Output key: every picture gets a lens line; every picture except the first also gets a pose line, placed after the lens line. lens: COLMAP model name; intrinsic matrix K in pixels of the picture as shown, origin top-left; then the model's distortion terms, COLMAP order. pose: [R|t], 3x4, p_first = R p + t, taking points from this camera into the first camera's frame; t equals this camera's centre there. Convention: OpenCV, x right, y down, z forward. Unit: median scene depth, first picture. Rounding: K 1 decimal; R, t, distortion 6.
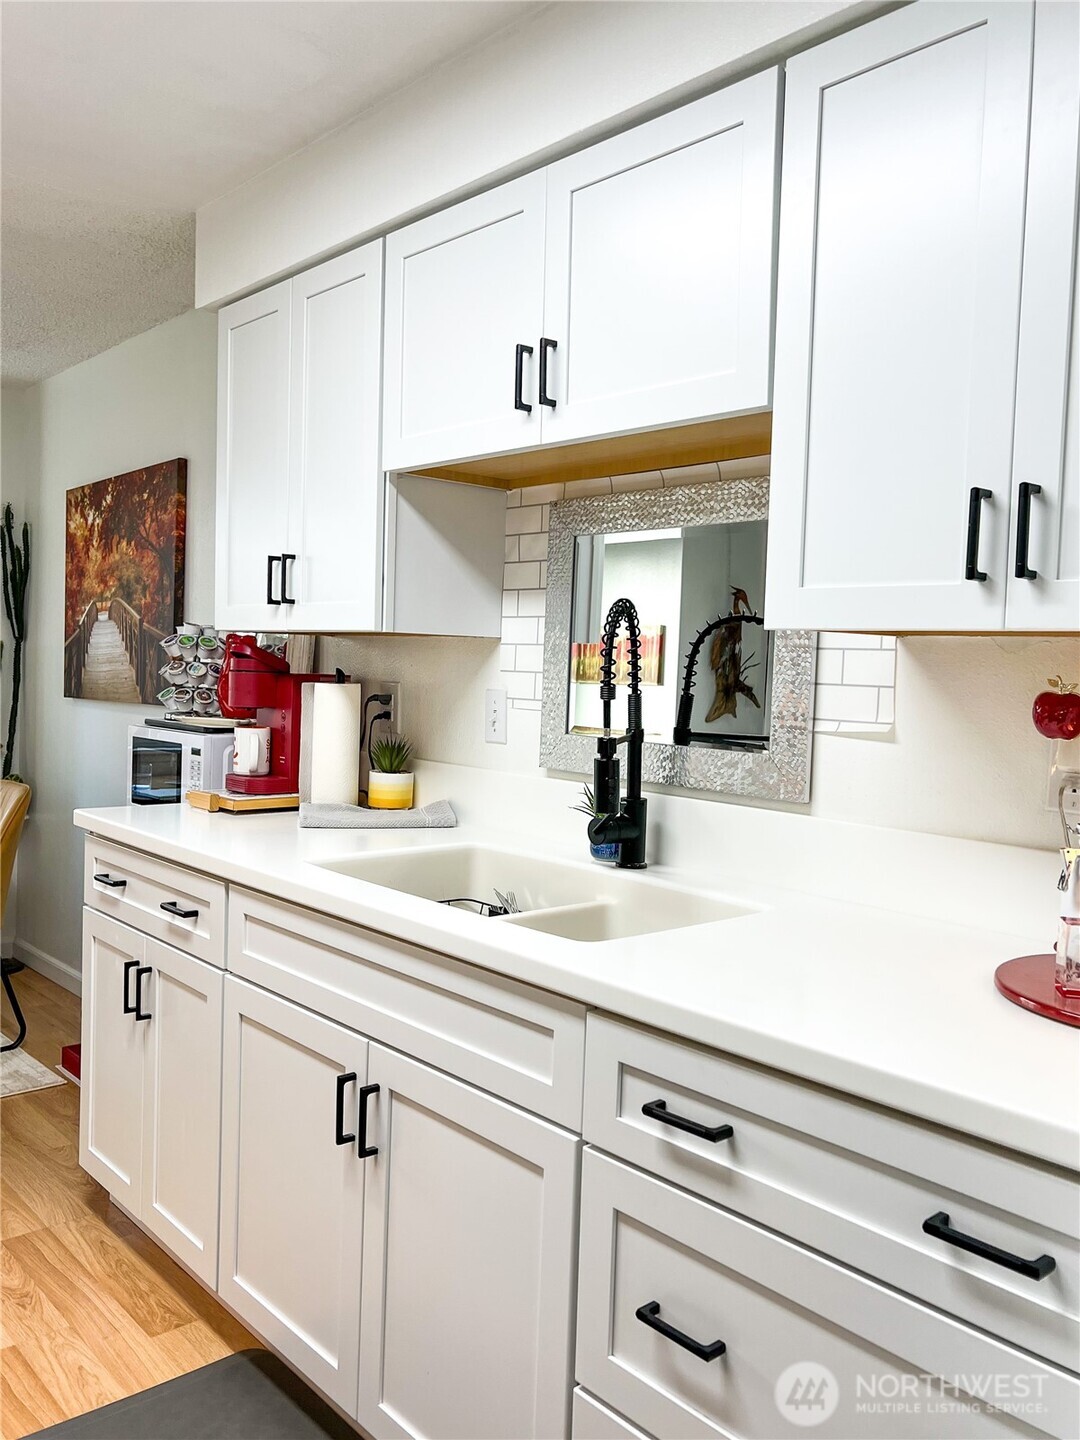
lens RADIAL K [[1117.2, 0, 540.0], [0, 1117.2, 720.0], [0, 0, 1]] dist [0.005522, 0.004898]
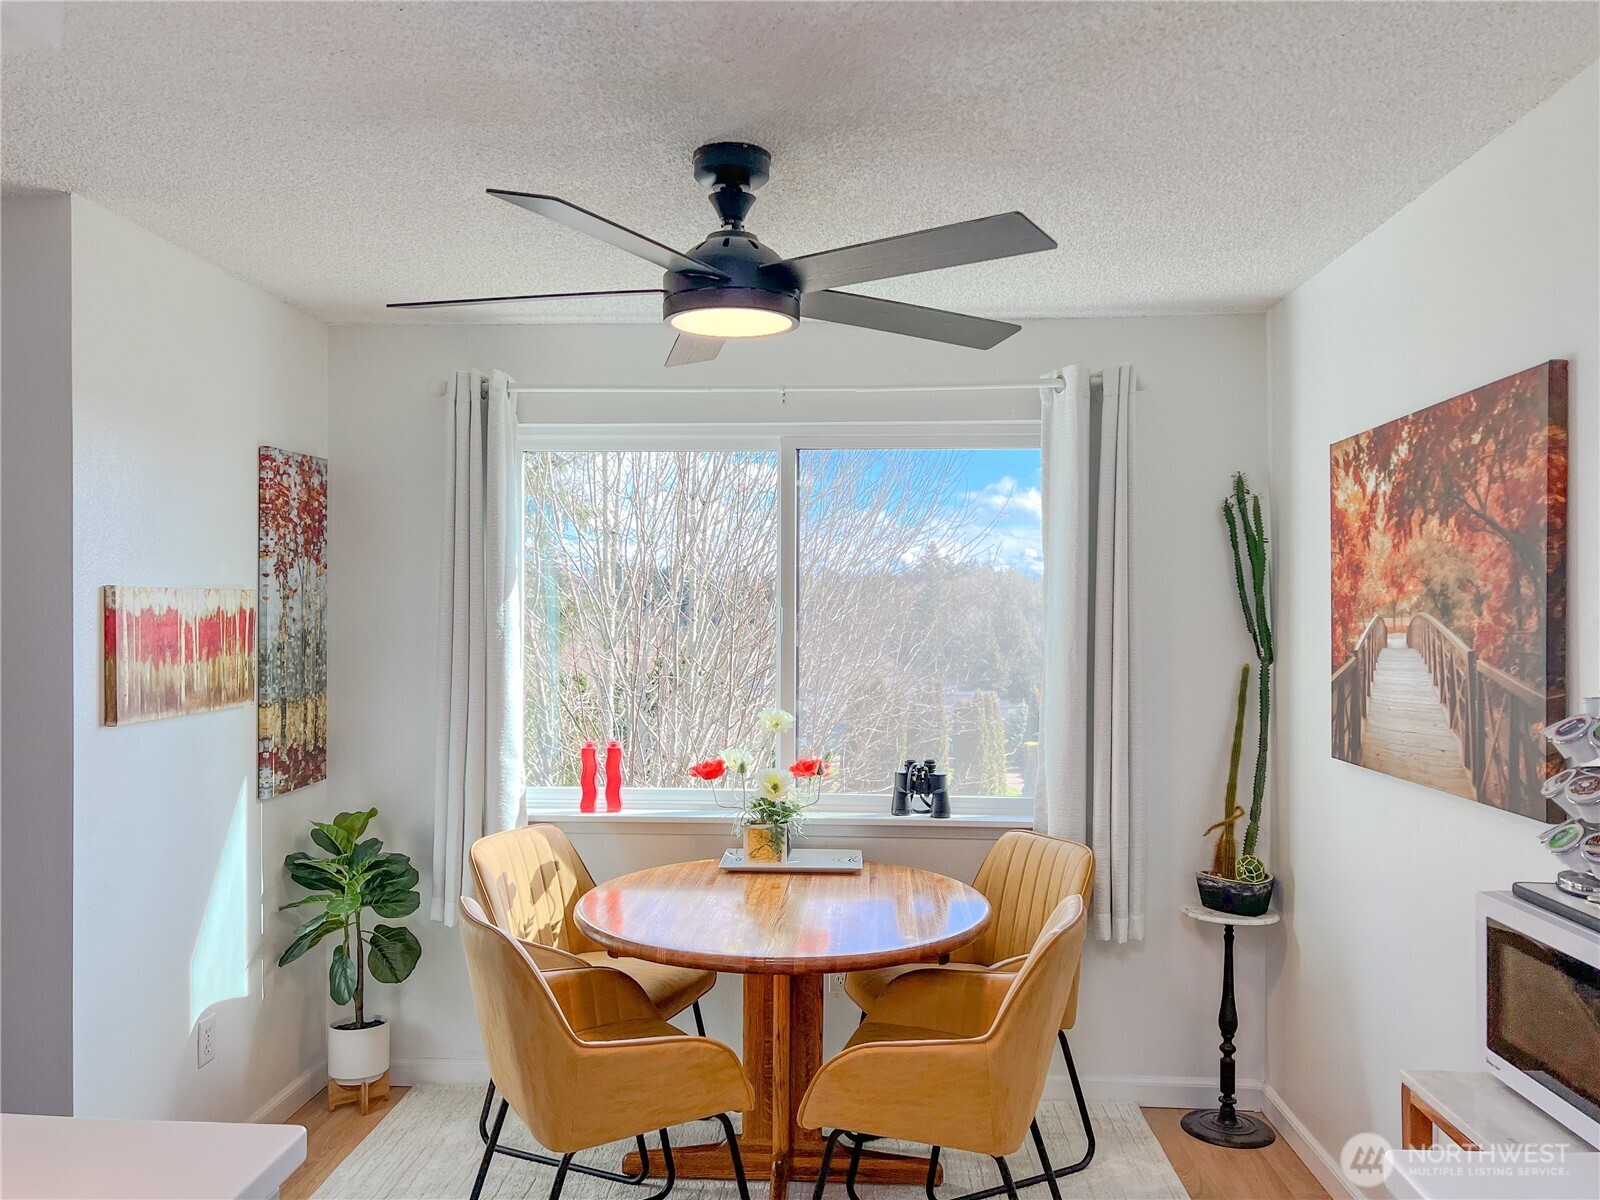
lens RADIAL K [[1241.3, 0, 800.0], [0, 1241.3, 600.0], [0, 0, 1]] dist [0.005522, 0.004898]
pose [[0.703390, -0.041488, -0.709593, -0.138162], [-0.008760, 0.997713, -0.067017, -0.067444], [0.710750, 0.053355, 0.701418, 0.292480]]
